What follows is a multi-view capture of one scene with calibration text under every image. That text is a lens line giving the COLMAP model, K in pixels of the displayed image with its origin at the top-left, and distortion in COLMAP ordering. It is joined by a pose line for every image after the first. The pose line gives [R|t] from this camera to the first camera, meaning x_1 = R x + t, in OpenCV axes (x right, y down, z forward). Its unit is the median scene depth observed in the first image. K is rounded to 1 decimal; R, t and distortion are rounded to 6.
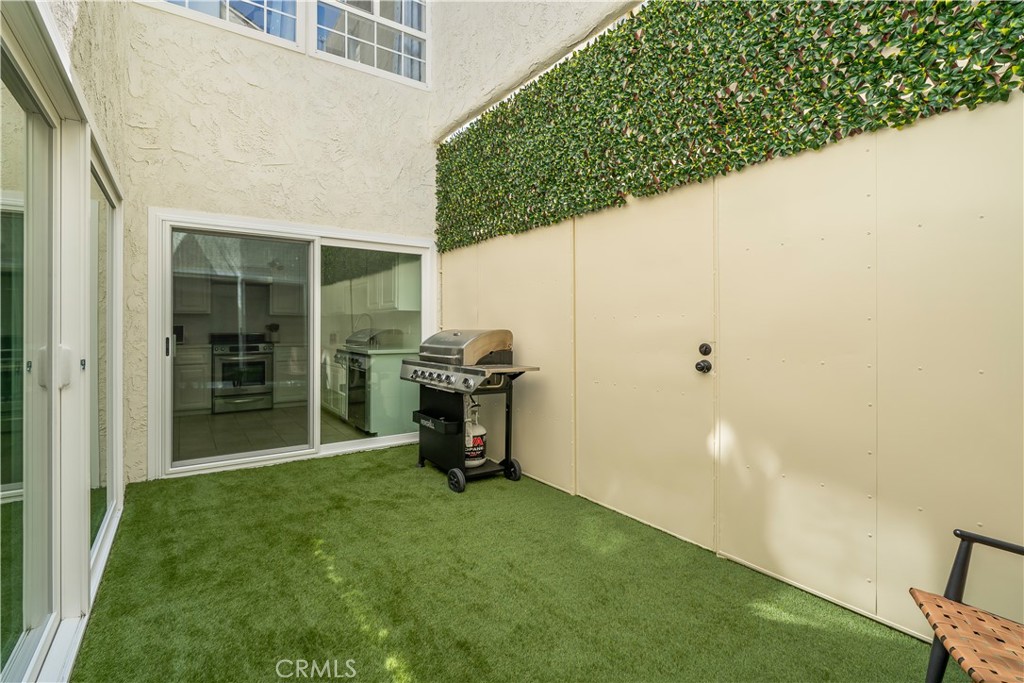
lens RADIAL K [[447.5, 0, 450.6], [0, 447.5, 325.4], [0, 0, 1]] dist [0.000275, 0.000067]
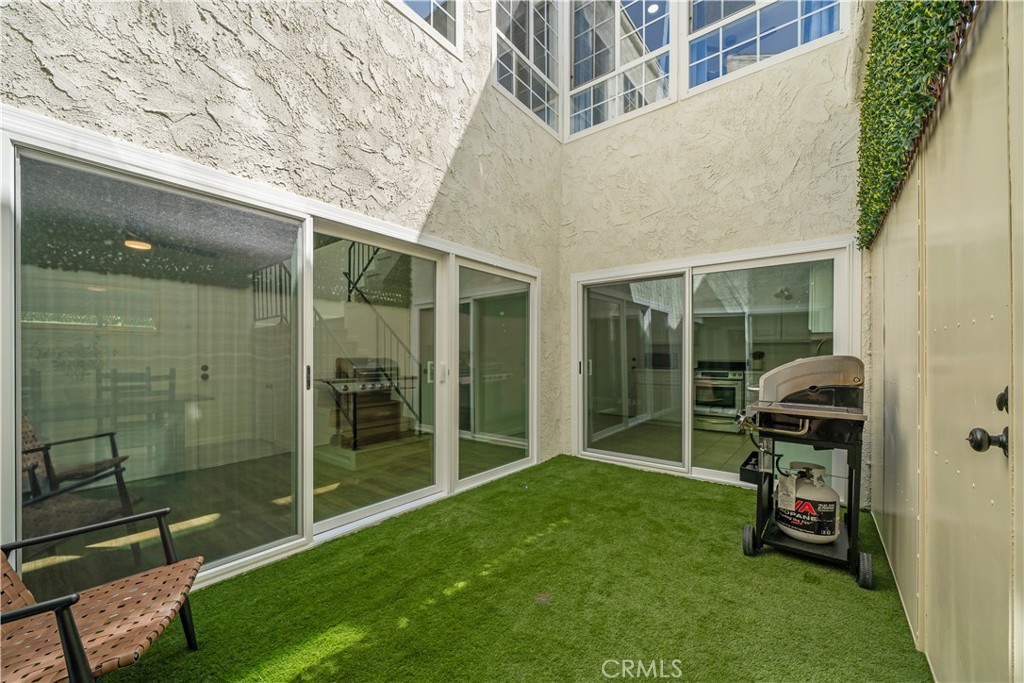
lens RADIAL K [[402.2, 0, 508.0], [0, 402.2, 358.8], [0, 0, 1]] dist [-0.000015, -0.000069]
pose [[0.351651, 0.005288, -0.936116, 0.516238], [0.002615, 0.999975, 0.006631, 0.009219], [0.936128, -0.004780, 0.351628, 0.316385]]
